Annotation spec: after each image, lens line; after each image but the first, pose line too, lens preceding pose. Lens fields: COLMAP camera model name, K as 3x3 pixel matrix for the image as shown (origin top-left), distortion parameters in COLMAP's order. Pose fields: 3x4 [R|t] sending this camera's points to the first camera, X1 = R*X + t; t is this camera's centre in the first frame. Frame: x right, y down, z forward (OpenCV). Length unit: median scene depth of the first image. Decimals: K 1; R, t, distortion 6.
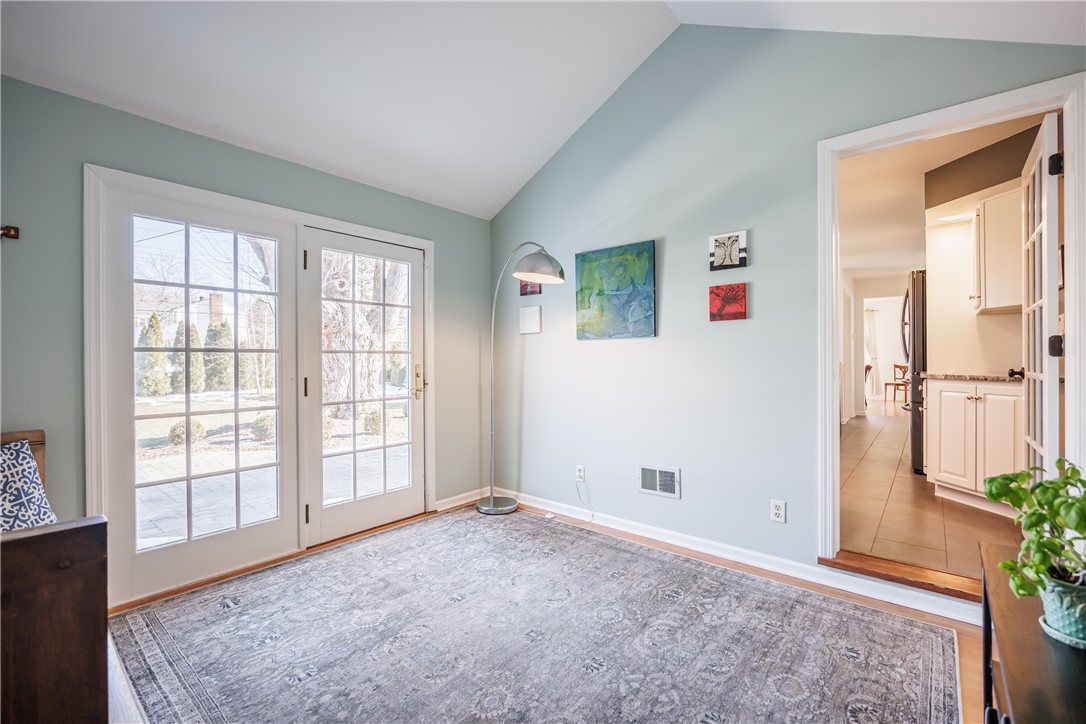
lens RADIAL K [[476.9, 0, 543.0], [0, 476.9, 362.0], [0, 0, 1]] dist [-0.012382, 0.000403]
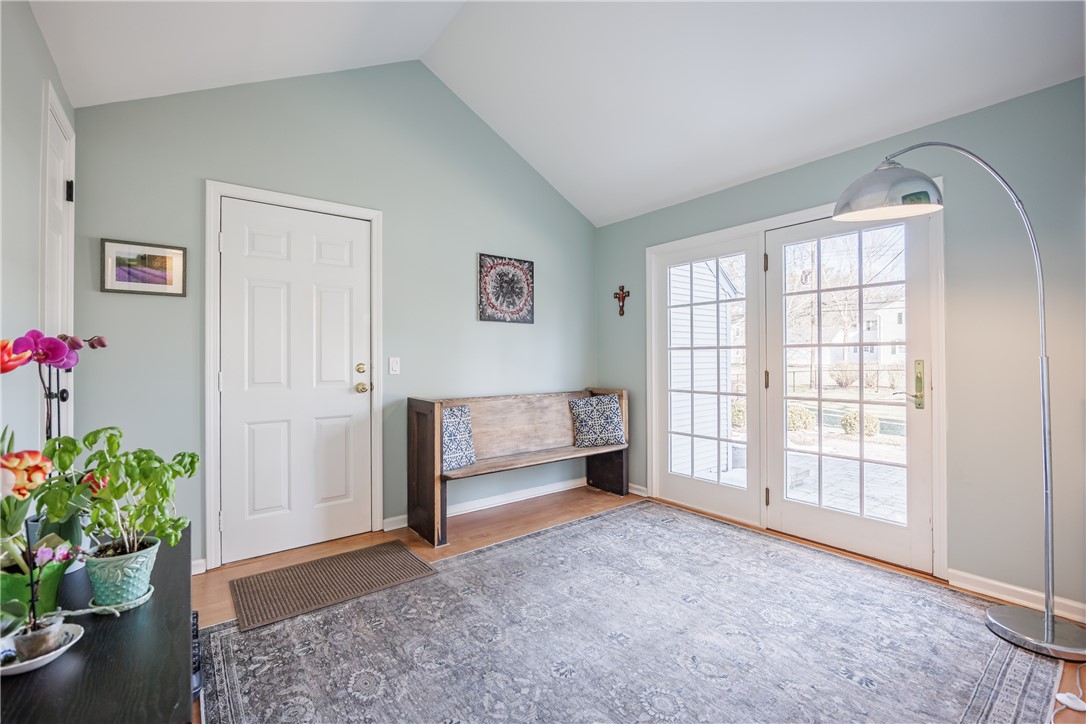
lens RADIAL K [[476.9, 0, 543.0], [0, 476.9, 362.0], [0, 0, 1]] dist [-0.012382, 0.000403]
pose [[-0.225927, 0.014026, -0.974043, 0.675880], [-0.000414, 0.999895, 0.014494, -0.002615], [0.974144, 0.003678, -0.225897, 0.755040]]
